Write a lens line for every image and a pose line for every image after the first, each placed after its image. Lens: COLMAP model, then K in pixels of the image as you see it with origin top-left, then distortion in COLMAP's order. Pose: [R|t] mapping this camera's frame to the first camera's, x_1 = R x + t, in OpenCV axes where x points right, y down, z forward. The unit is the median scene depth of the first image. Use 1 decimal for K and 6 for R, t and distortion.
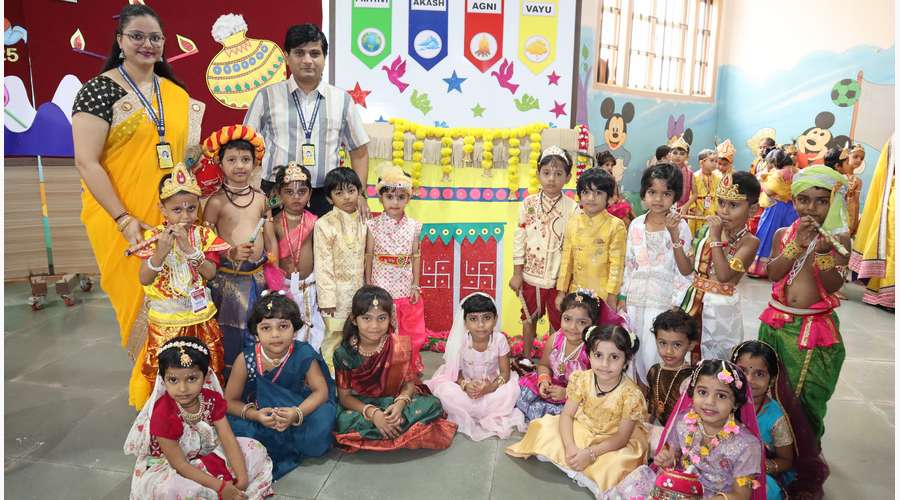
lens RADIAL K [[620.5, 0, 450.0], [0, 620.5, 250.0], [0, 0, 1]] dist [-0.119954, 0.077661]
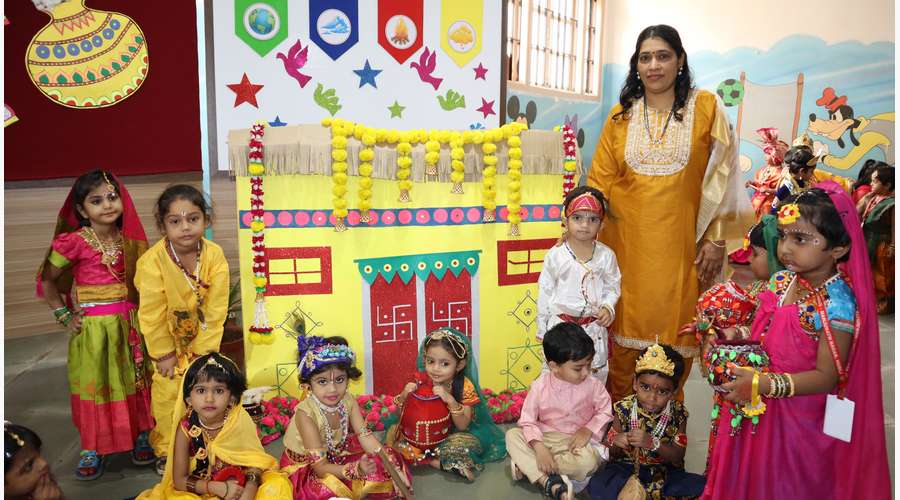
lens RADIAL K [[620.5, 0, 450.0], [0, 620.5, 250.0], [0, 0, 1]] dist [-0.119954, 0.077661]
pose [[0.957538, -0.061407, 0.281693, -0.132121], [0.062867, 0.998014, 0.003859, -0.039203], [-0.281371, 0.014014, 0.959497, 0.199192]]
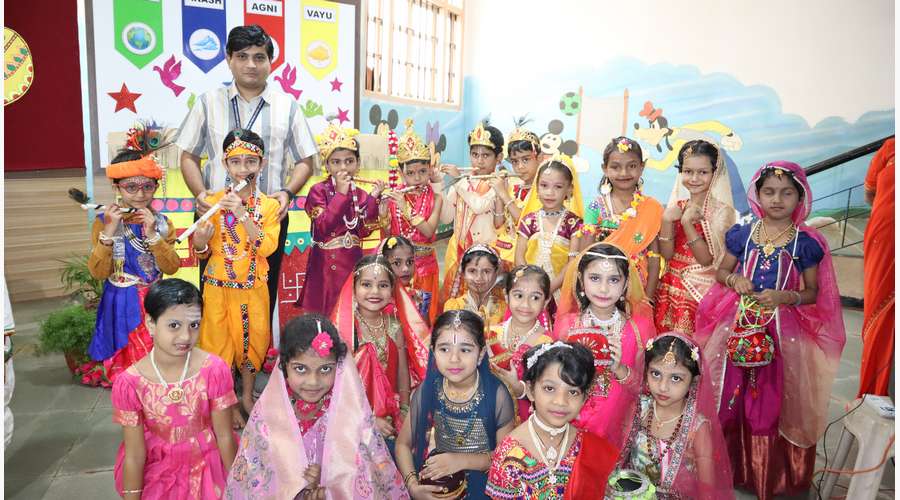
lens RADIAL K [[620.5, 0, 450.0], [0, 620.5, 250.0], [0, 0, 1]] dist [-0.119954, 0.077661]
pose [[0.900094, -0.071708, 0.429753, -0.116116], [0.076723, 0.997036, 0.005673, -0.003065], [-0.428887, 0.027865, 0.902928, 0.026847]]
